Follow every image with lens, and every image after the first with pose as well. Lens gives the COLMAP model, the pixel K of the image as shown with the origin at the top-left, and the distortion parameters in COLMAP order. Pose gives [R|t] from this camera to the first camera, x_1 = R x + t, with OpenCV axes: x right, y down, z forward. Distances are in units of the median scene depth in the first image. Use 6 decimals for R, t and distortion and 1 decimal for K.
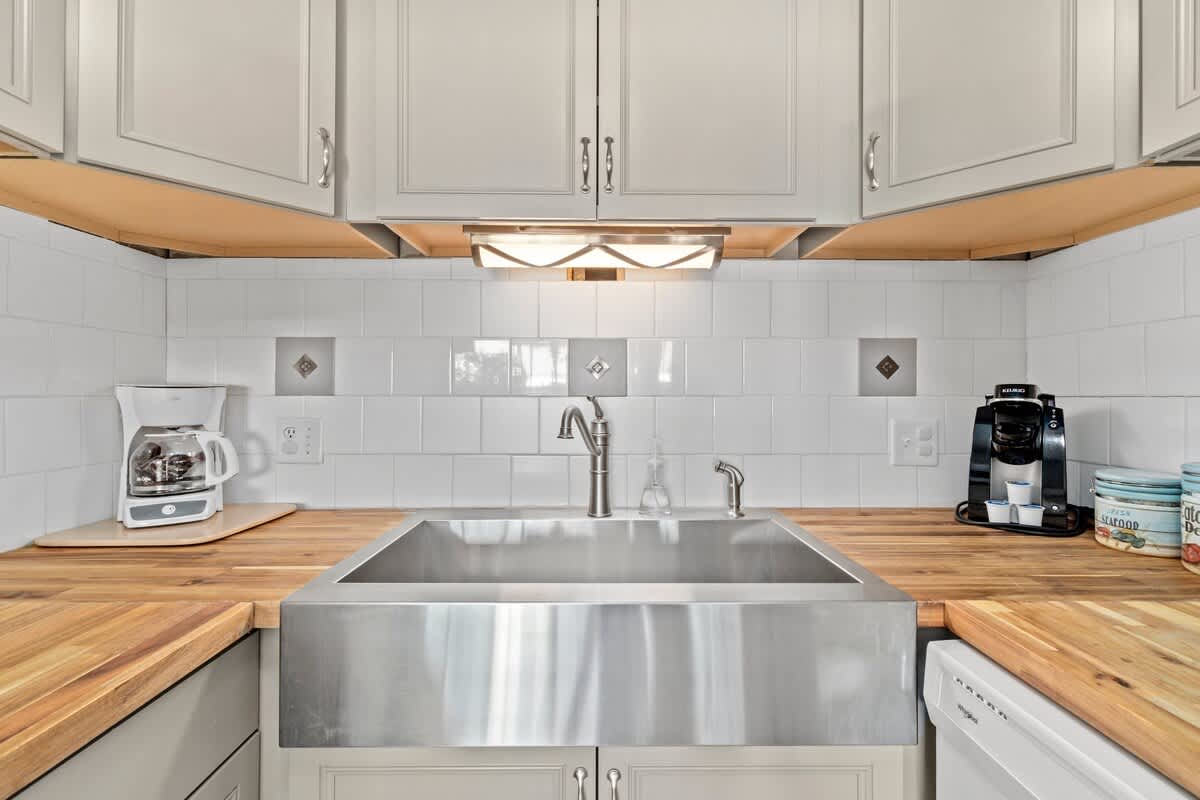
lens RADIAL K [[520.7, 0, 600.6], [0, 520.7, 394.8], [0, 0, 1]] dist [-0.001626, -0.000185]
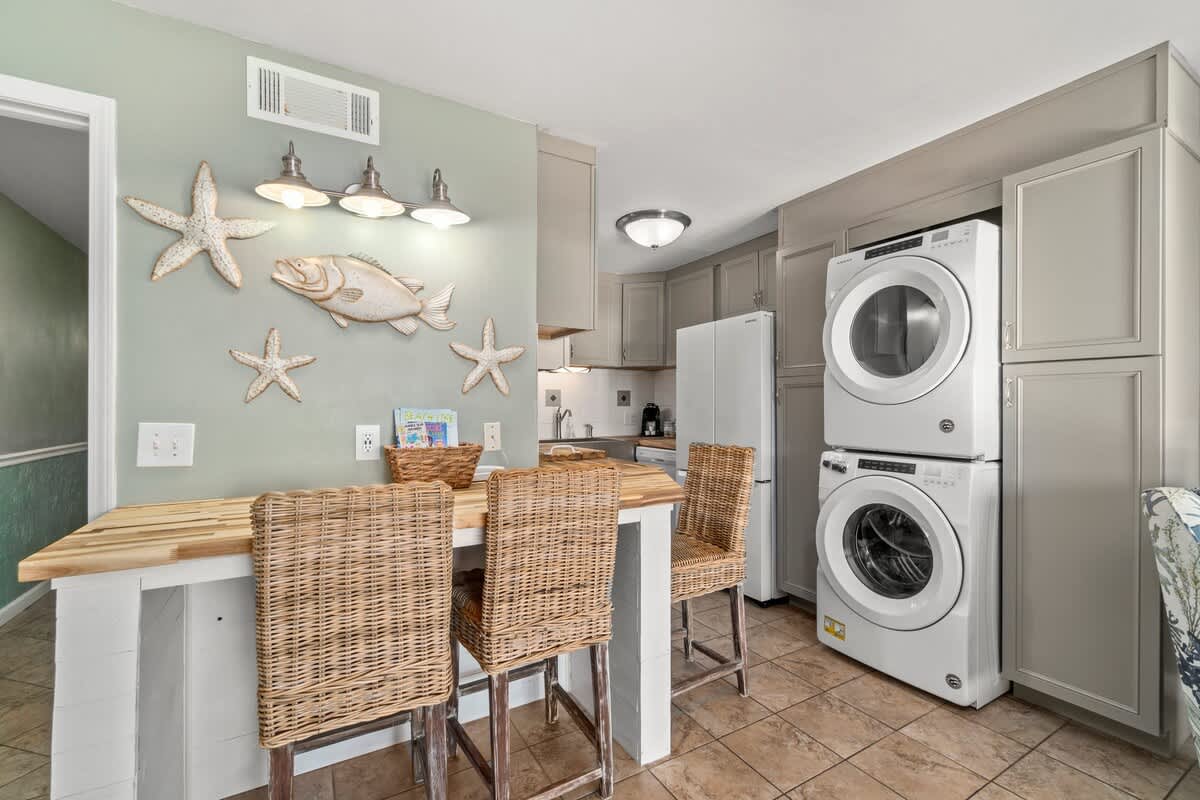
lens RADIAL K [[517.6, 0, 600.6], [0, 517.6, 408.4], [0, 0, 1]] dist [0.000533, 0.000184]
pose [[0.859679, -0.003818, 0.510821, -1.684203], [0.004361, 0.999990, 0.000135, 0.019831], [-0.510816, 0.002111, 0.859687, -2.383836]]
